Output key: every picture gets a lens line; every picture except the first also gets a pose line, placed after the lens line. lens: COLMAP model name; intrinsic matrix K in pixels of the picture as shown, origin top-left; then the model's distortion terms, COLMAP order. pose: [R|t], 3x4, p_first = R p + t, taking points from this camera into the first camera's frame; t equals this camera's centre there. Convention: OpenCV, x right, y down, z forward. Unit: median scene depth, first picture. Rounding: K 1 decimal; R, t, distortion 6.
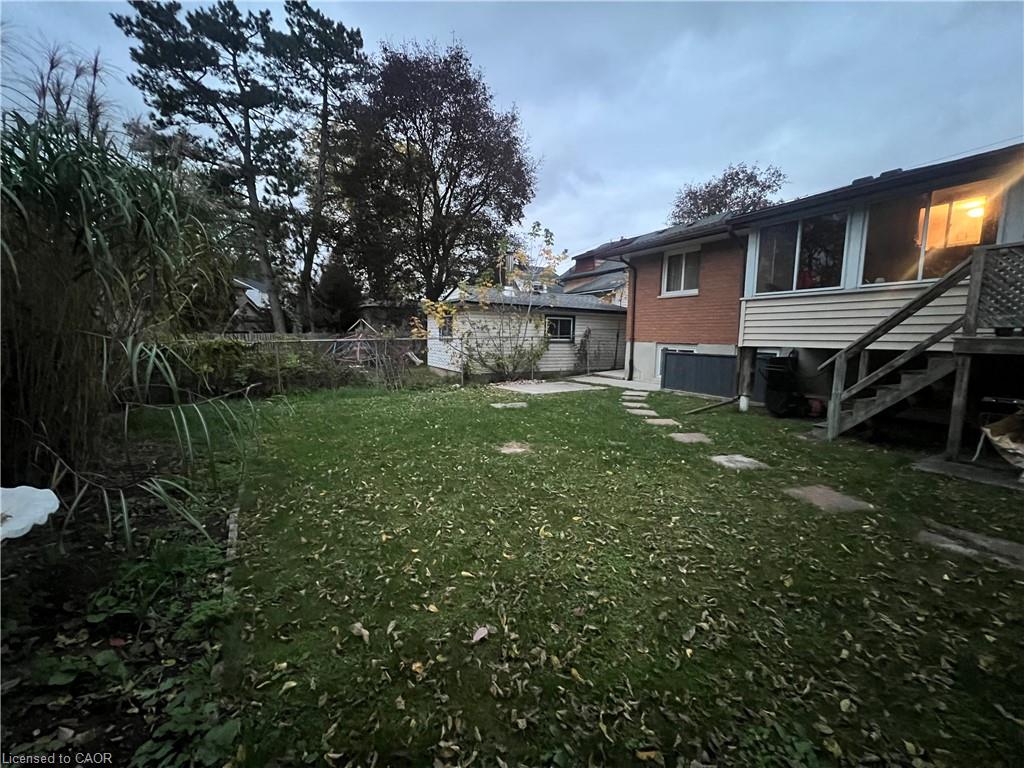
lens RADIAL K [[411.9, 0, 513.3], [0, 411.9, 382.2], [0, 0, 1]] dist [0.000759, 0.000325]
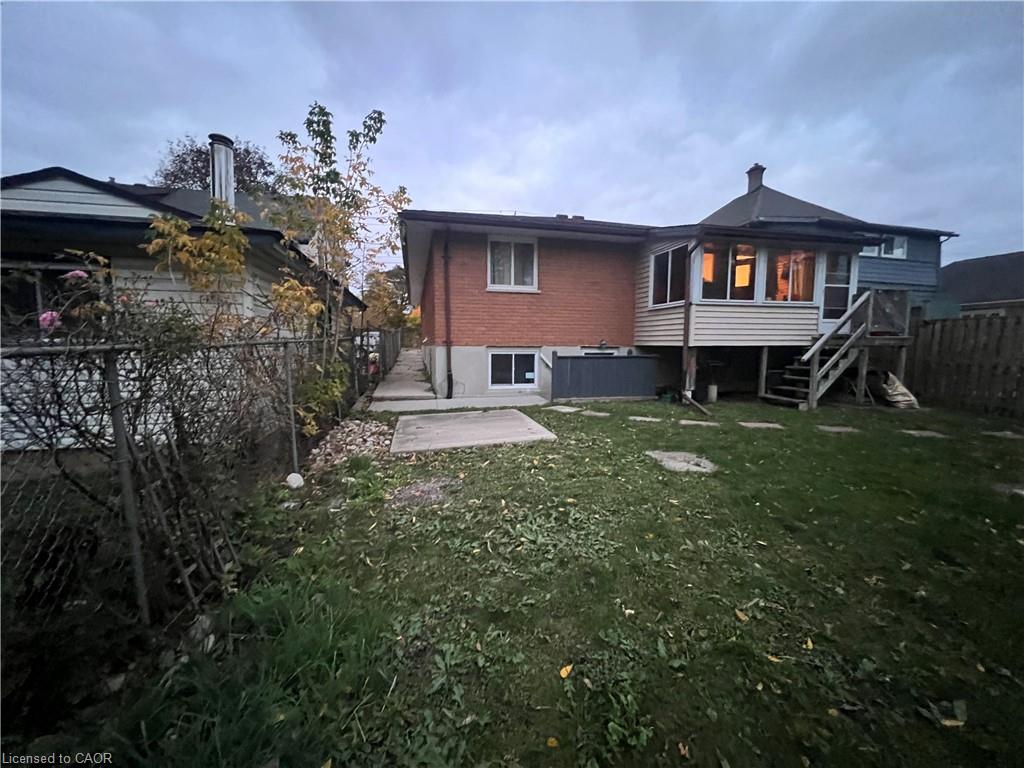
lens RADIAL K [[409.9, 0, 513.8], [0, 409.9, 382.7], [0, 0, 1]] dist [0.002315, 0.000018]
pose [[0.309261, -0.094977, 0.946223, -0.397512], [0.109871, 0.991906, 0.063653, -0.070919], [-0.944609, 0.084278, 0.317193, 0.702894]]
